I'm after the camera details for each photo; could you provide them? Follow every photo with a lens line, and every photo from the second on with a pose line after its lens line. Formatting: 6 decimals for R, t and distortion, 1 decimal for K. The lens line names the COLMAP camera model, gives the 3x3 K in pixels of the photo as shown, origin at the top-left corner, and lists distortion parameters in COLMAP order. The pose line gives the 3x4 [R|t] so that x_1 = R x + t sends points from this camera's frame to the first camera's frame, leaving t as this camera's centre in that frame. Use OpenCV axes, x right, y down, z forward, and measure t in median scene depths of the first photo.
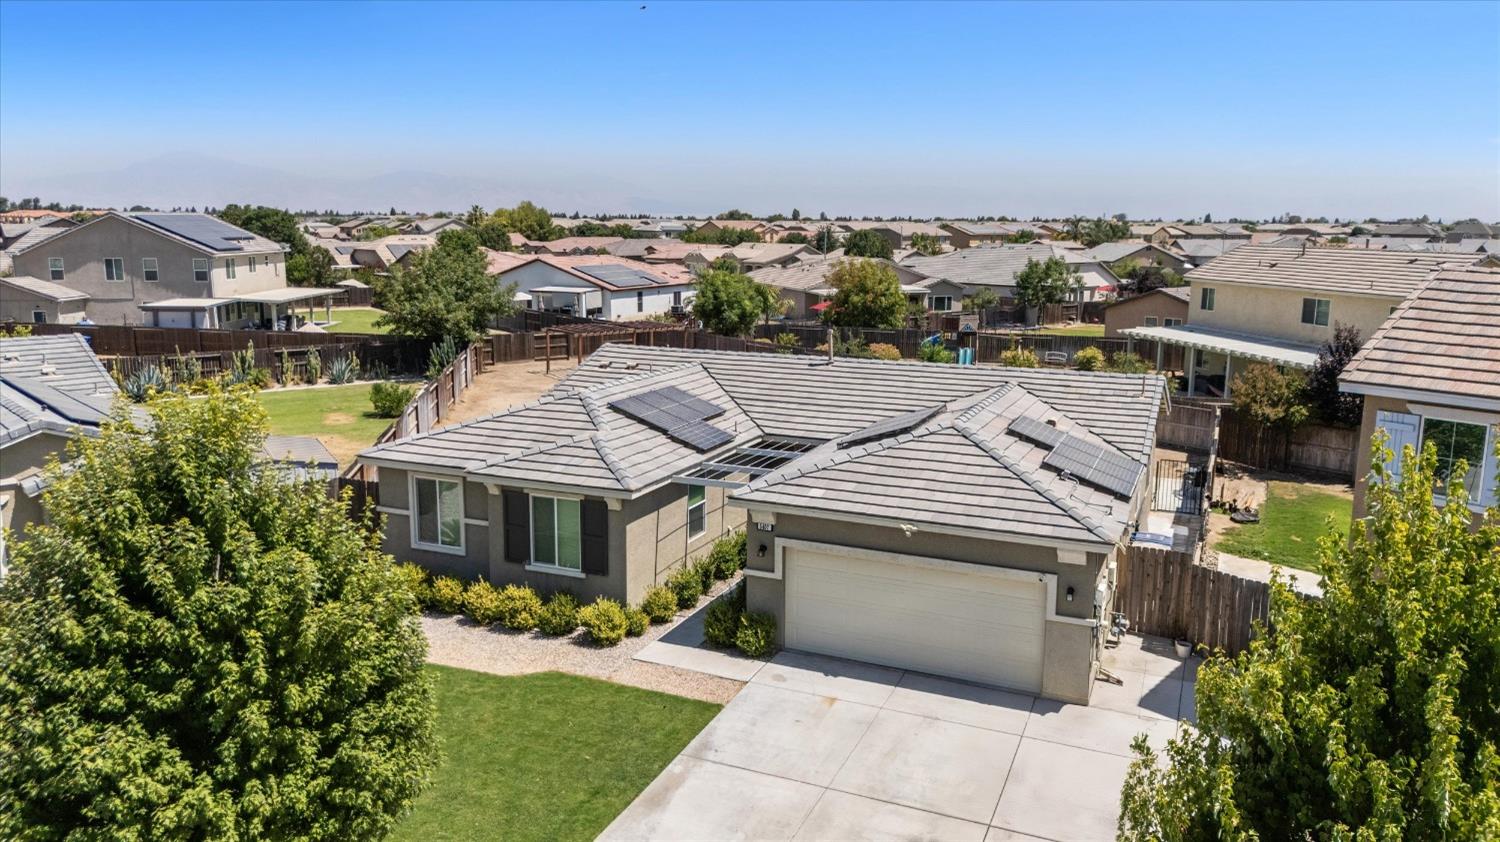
lens RADIAL K [[1084.2, 0, 750.0], [0, 1084.2, 421.0], [0, 0, 1]] dist [0.097294, -0.168730]
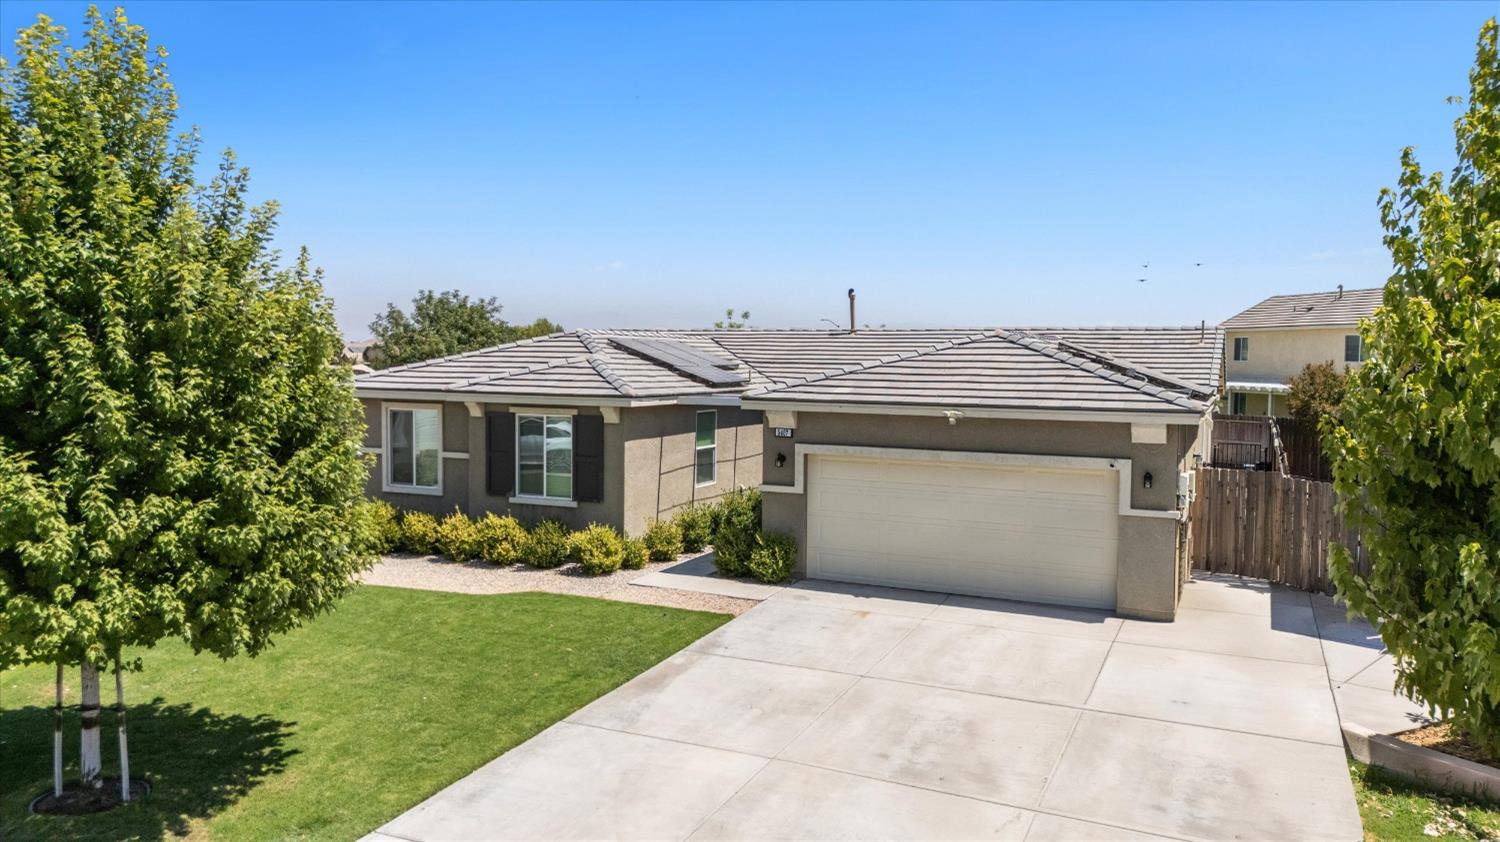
lens RADIAL K [[1084.2, 0, 750.0], [0, 1084.2, 421.0], [0, 0, 1]] dist [0.097294, -0.168730]
pose [[0.999930, 0.002047, -0.011662, -0.002949], [-0.003437, 0.992714, -0.120448, 0.185006], [0.011330, 0.120480, 0.992651, 0.133307]]
